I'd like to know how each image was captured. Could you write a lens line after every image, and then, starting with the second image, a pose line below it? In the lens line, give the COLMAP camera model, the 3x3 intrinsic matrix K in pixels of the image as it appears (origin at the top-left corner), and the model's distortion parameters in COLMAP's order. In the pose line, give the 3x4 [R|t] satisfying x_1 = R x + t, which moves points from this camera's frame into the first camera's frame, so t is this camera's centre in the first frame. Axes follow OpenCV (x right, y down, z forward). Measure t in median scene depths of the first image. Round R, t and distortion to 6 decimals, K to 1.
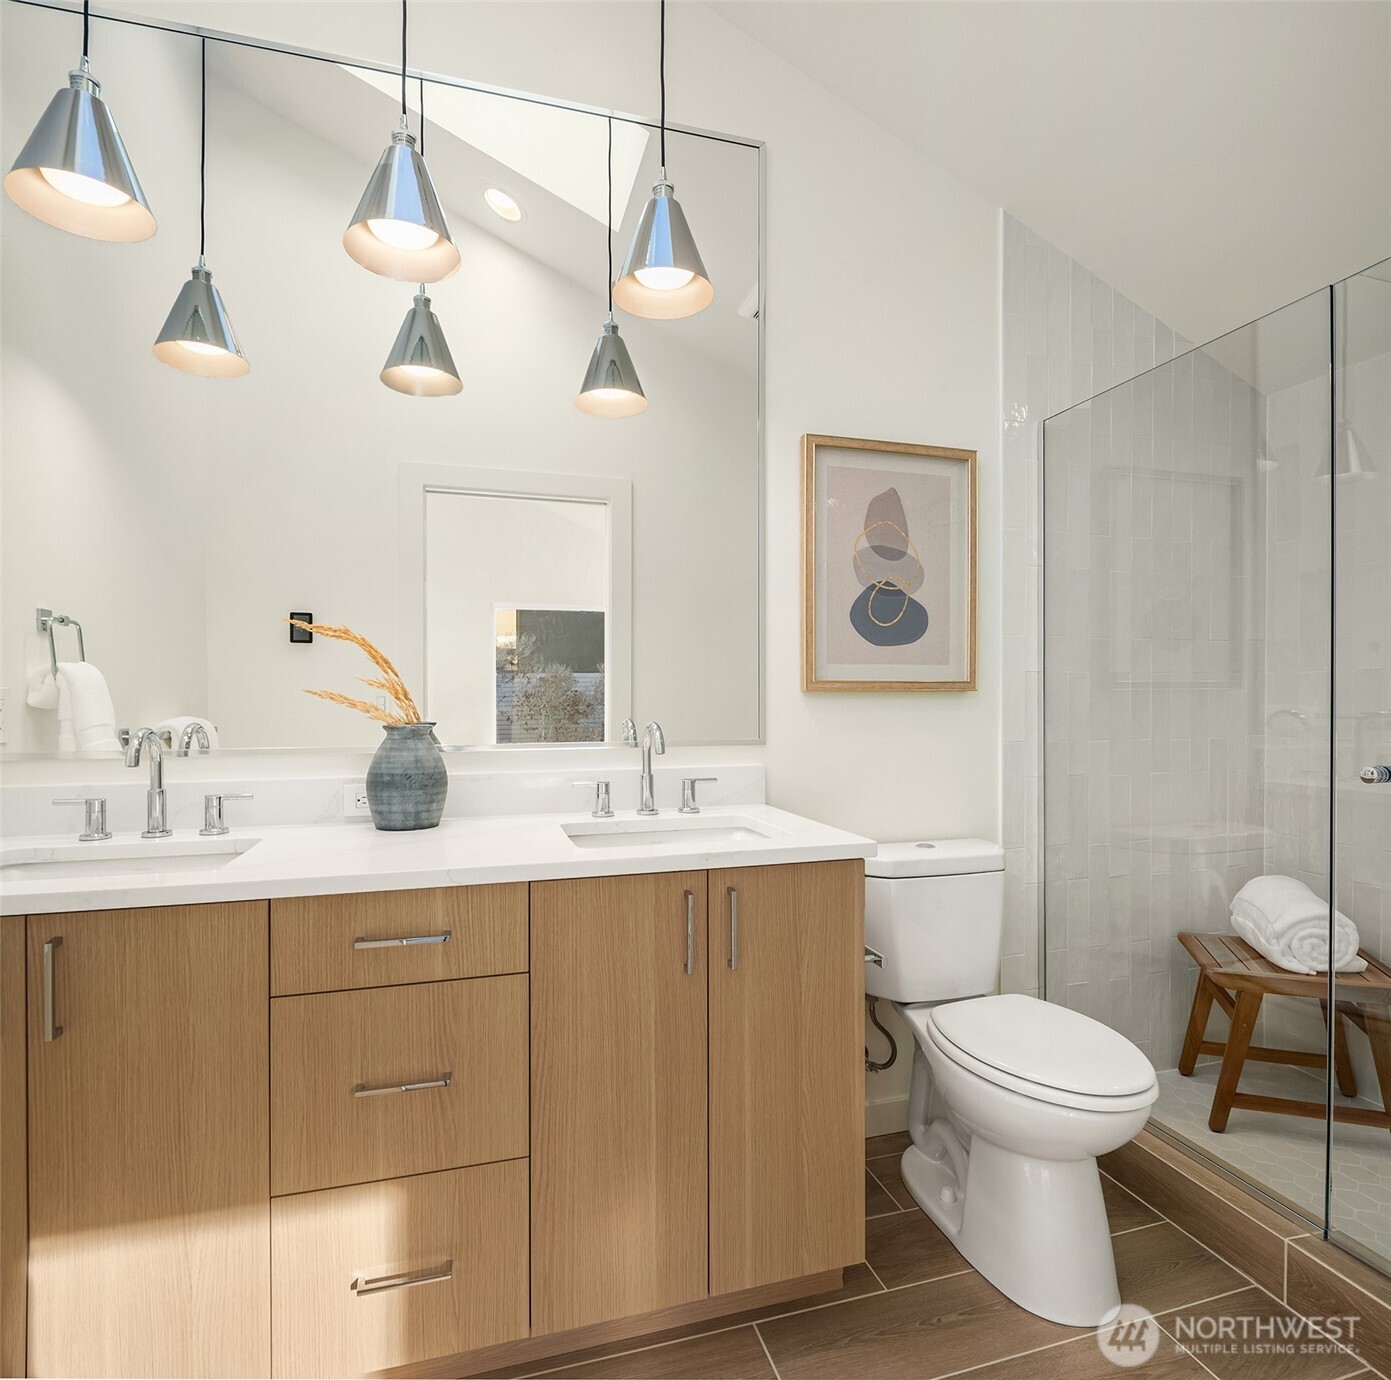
lens RADIAL K [[775.0, 0, 695.5], [0, 775.0, 690.0], [0, 0, 1]] dist [0.001467, 0.001005]
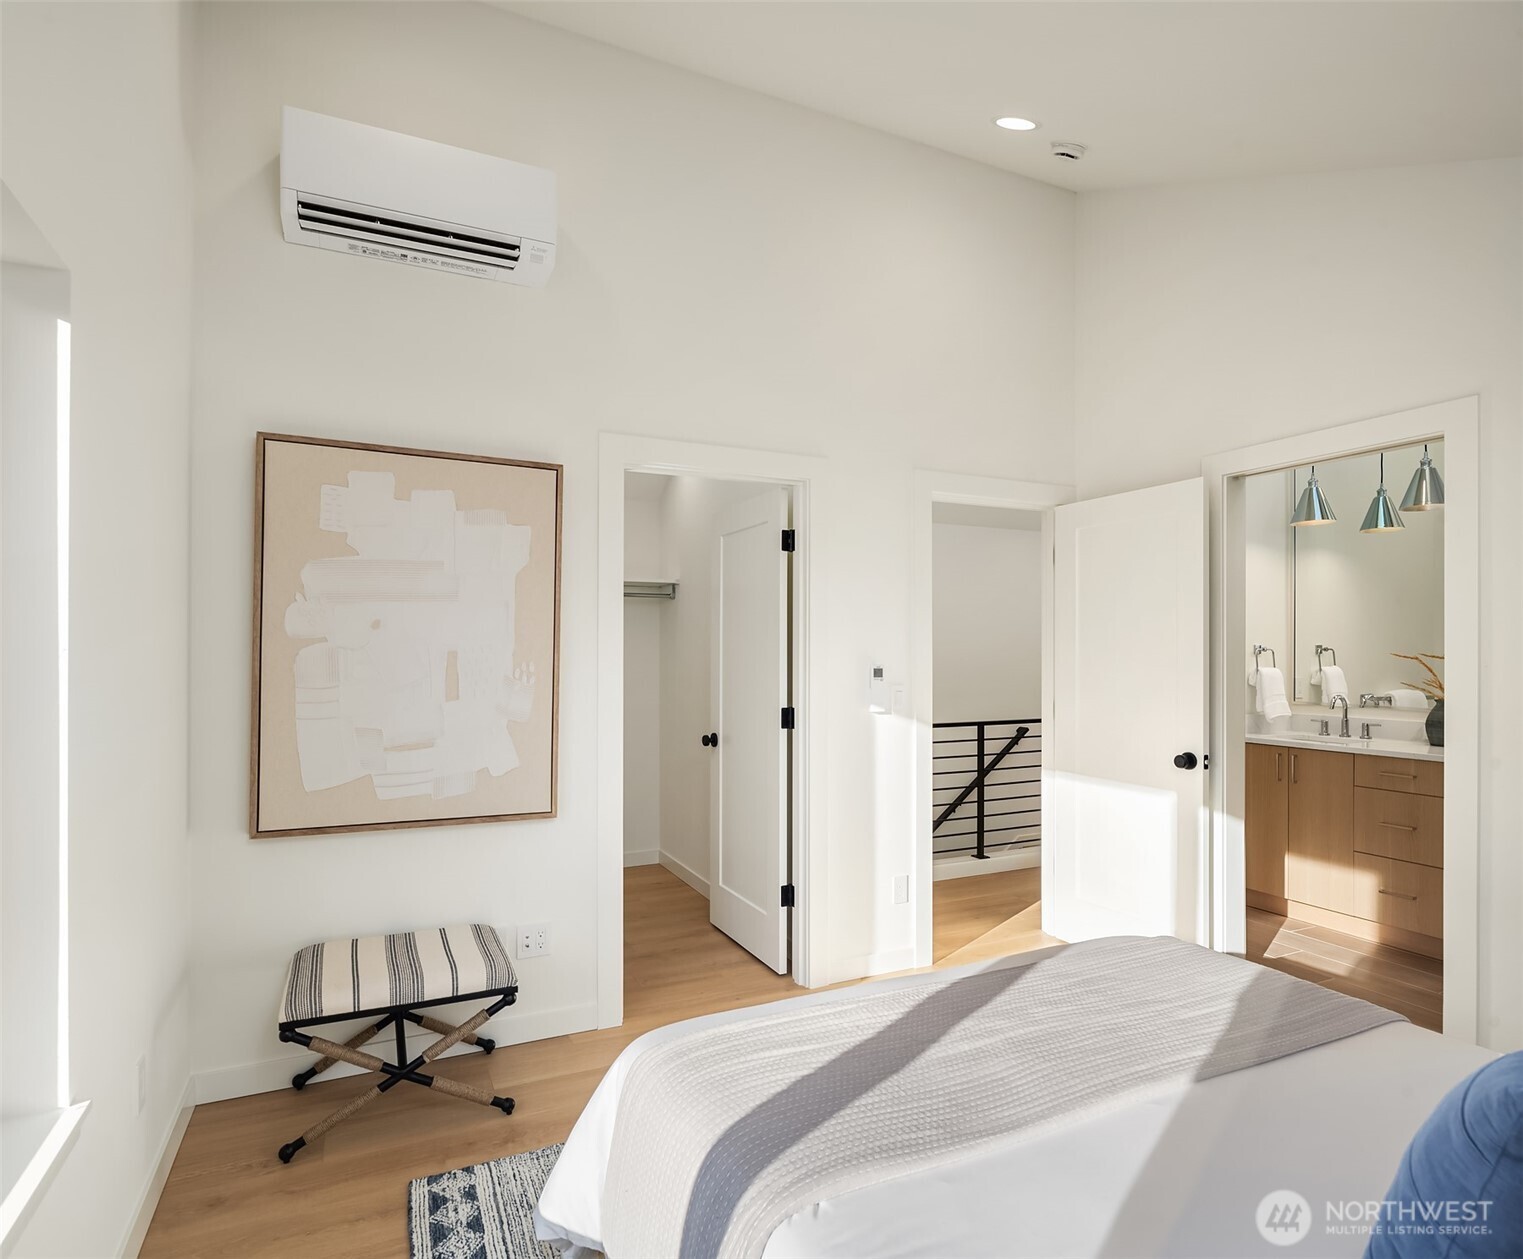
lens RADIAL K [[830.3, 0, 760.1], [0, 830.3, 656.6], [0, 0, 1]] dist [0.000028, 0.000046]
pose [[0.160464, 0.011448, -0.986975, 1.712209], [0.003995, 0.999917, 0.012248, -0.121572], [0.987034, -0.005908, 0.160405, -1.364121]]
